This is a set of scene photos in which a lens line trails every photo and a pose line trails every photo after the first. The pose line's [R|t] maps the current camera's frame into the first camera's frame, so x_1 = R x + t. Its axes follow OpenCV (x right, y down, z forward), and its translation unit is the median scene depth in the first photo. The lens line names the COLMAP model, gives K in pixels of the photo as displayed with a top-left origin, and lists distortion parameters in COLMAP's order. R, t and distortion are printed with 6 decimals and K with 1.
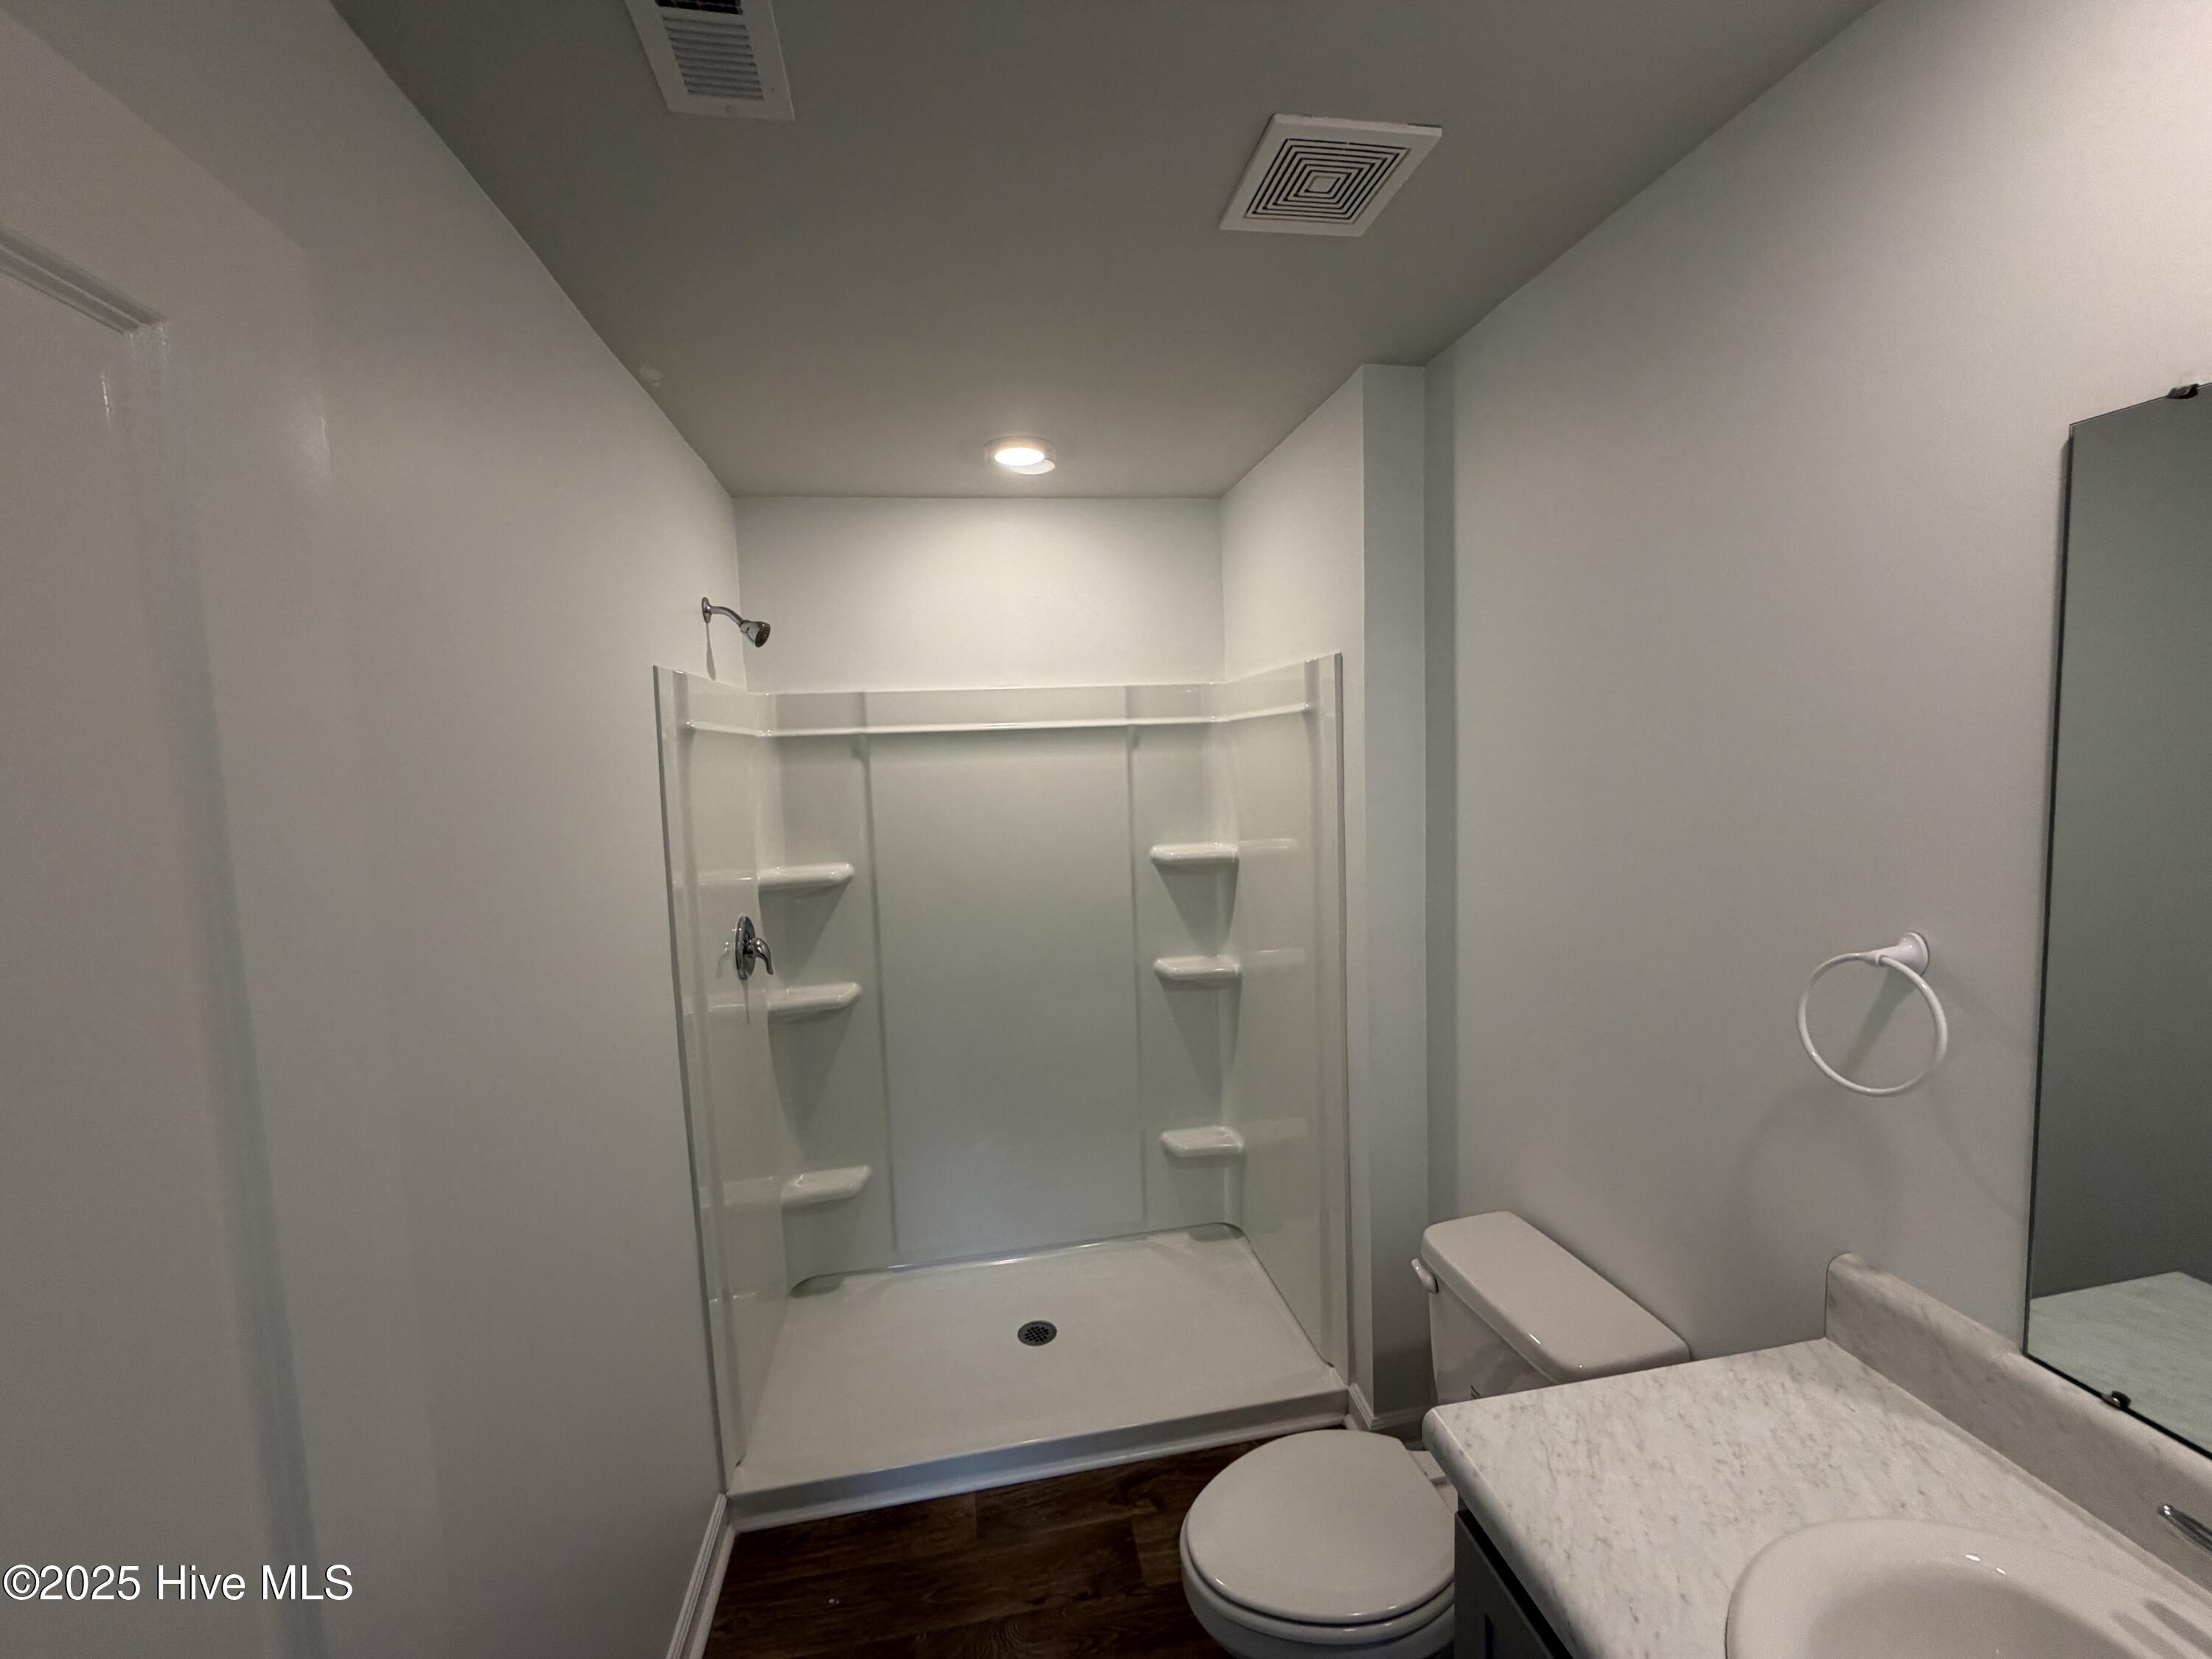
lens RADIAL K [[881.1, 0, 1097.5], [0, 881.1, 831.0], [0, 0, 1]] dist [0.000872, 0.000770]
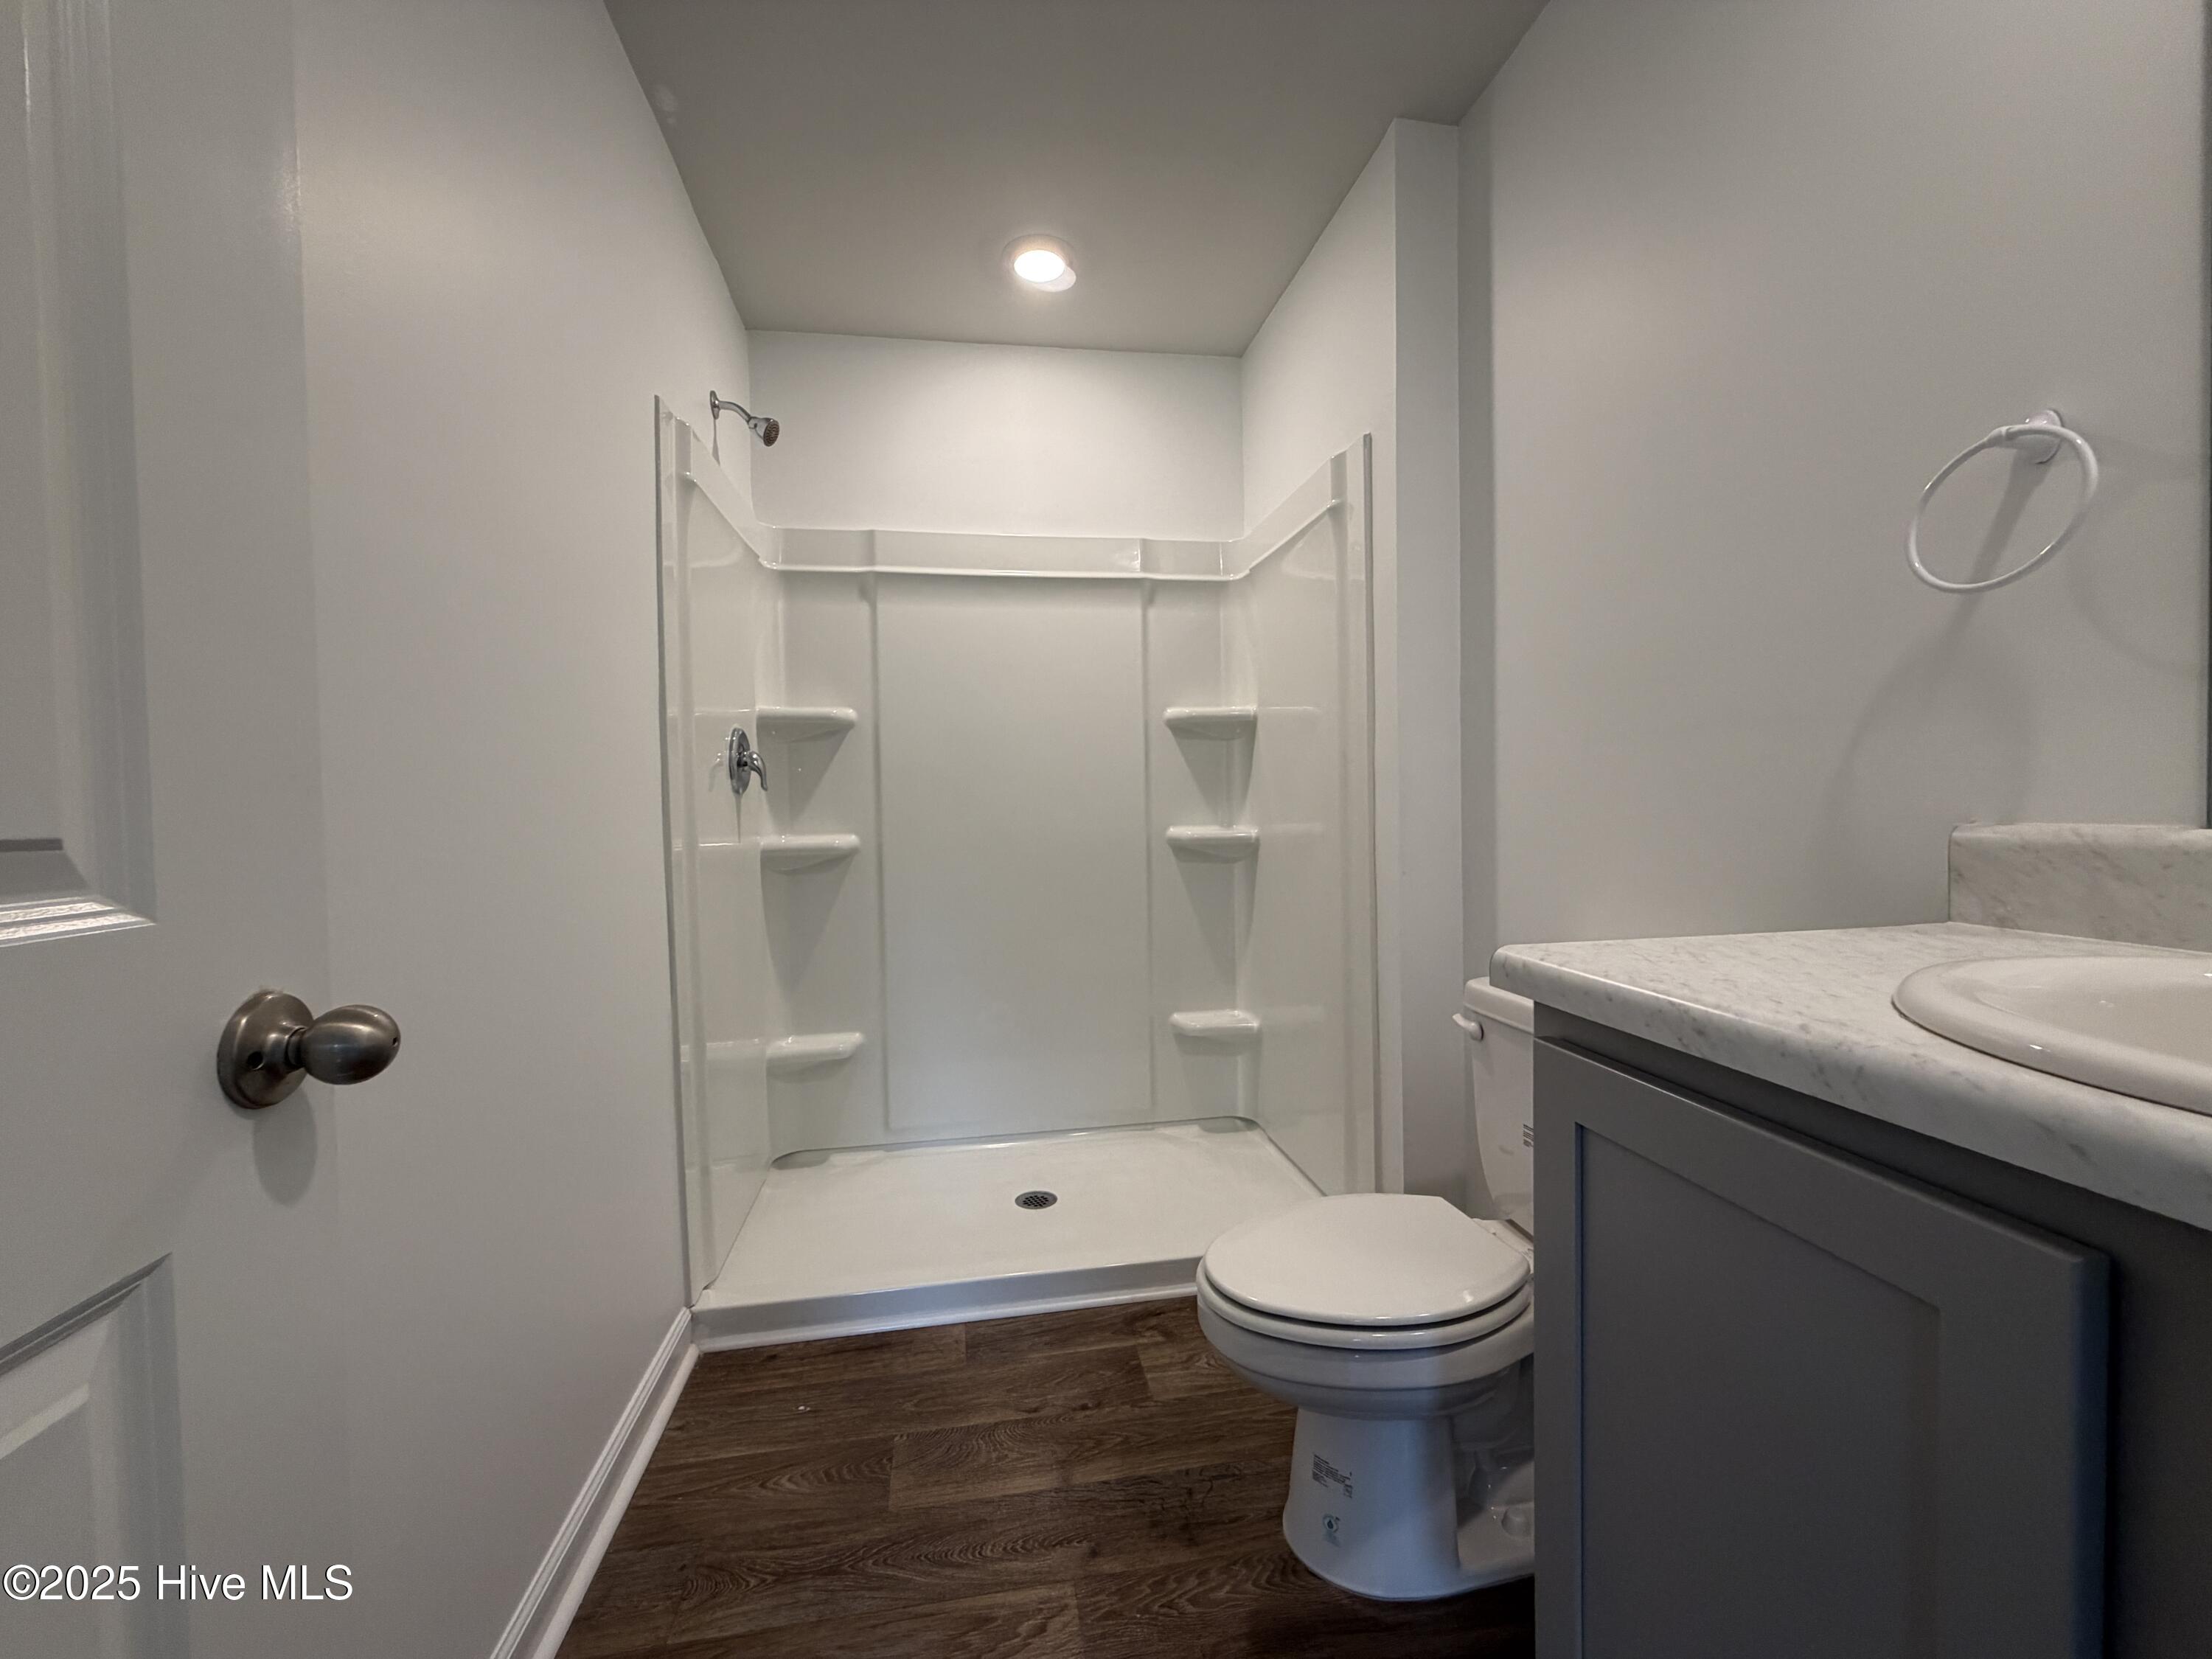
lens RADIAL K [[881.1, 0, 1097.4], [0, 881.1, 829.5], [0, 0, 1]] dist [0.000872, 0.000770]
pose [[0.999798, 0.018345, -0.008189, -0.004170], [-0.018813, 0.997941, -0.061319, 0.261061], [0.007047, 0.061460, 0.998085, 0.057739]]
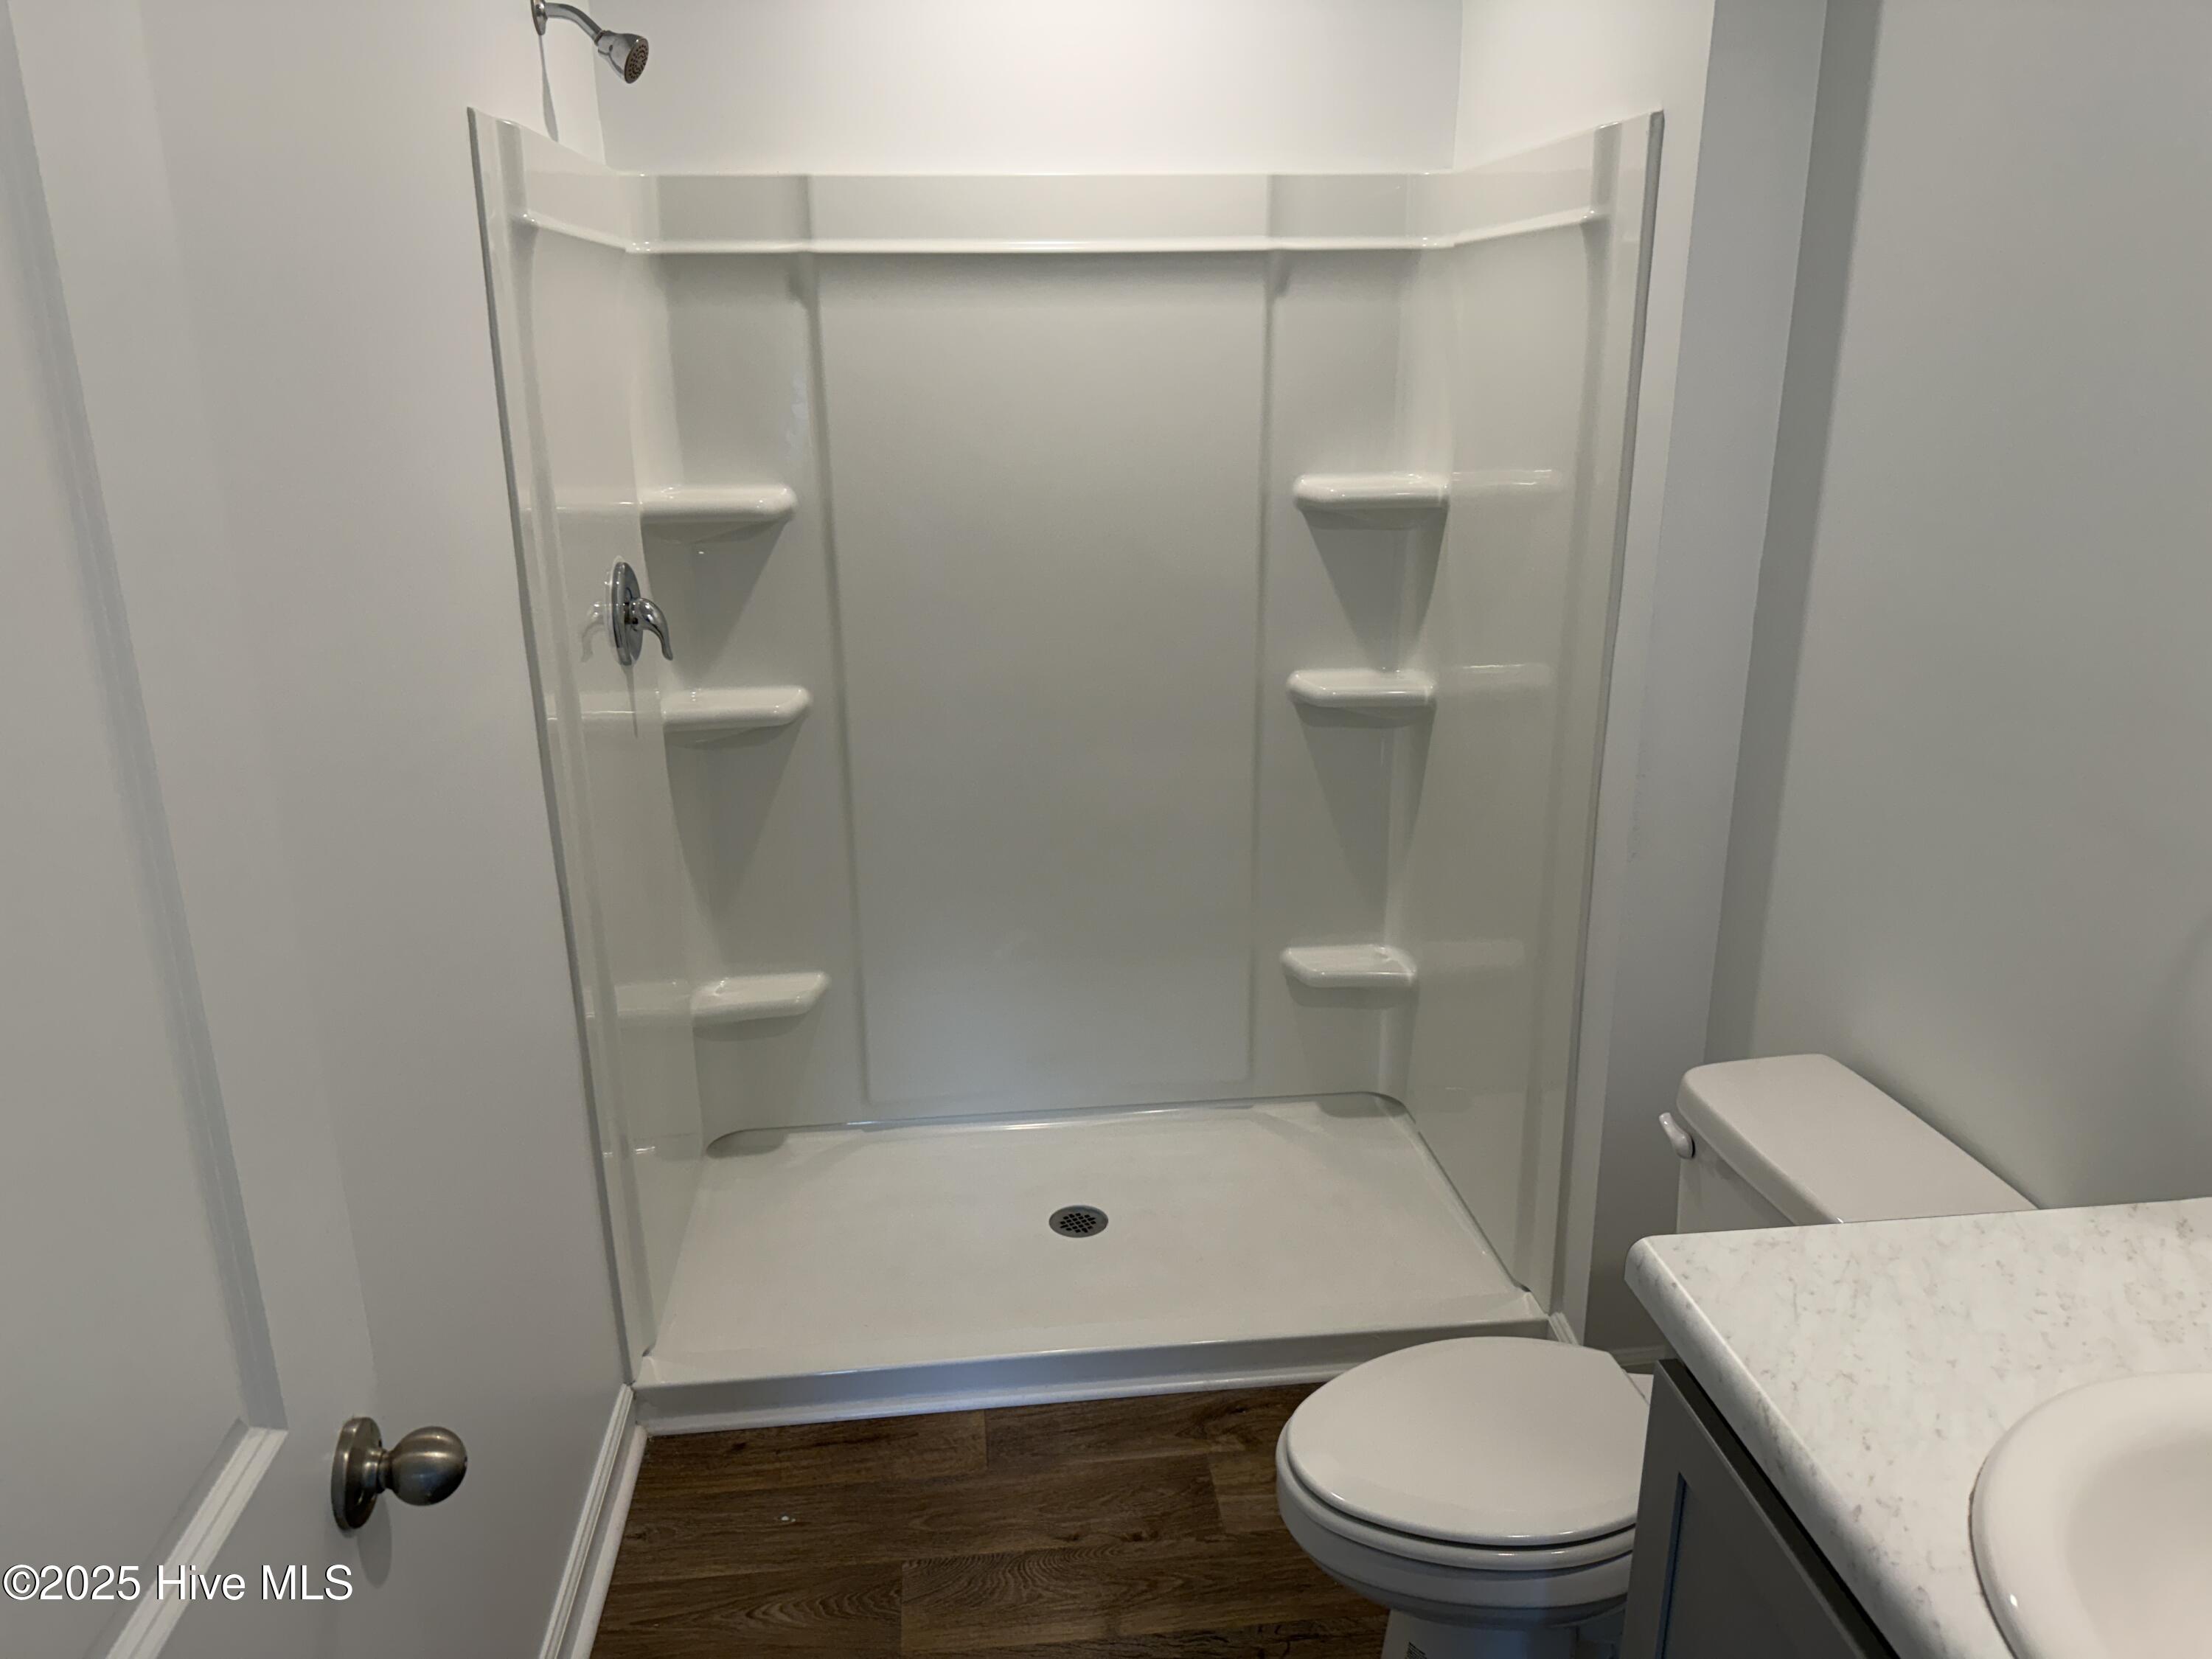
lens RADIAL K [[1556.8, 0, 1093.3], [0, 1556.8, 839.2], [0, 0, 1]] dist [0.059491, -0.077771]
pose [[0.997129, 0.046228, -0.059973, -0.000272], [-0.031673, 0.974030, 0.224195, 0.030531], [0.068779, -0.221652, 0.972697, -0.080825]]
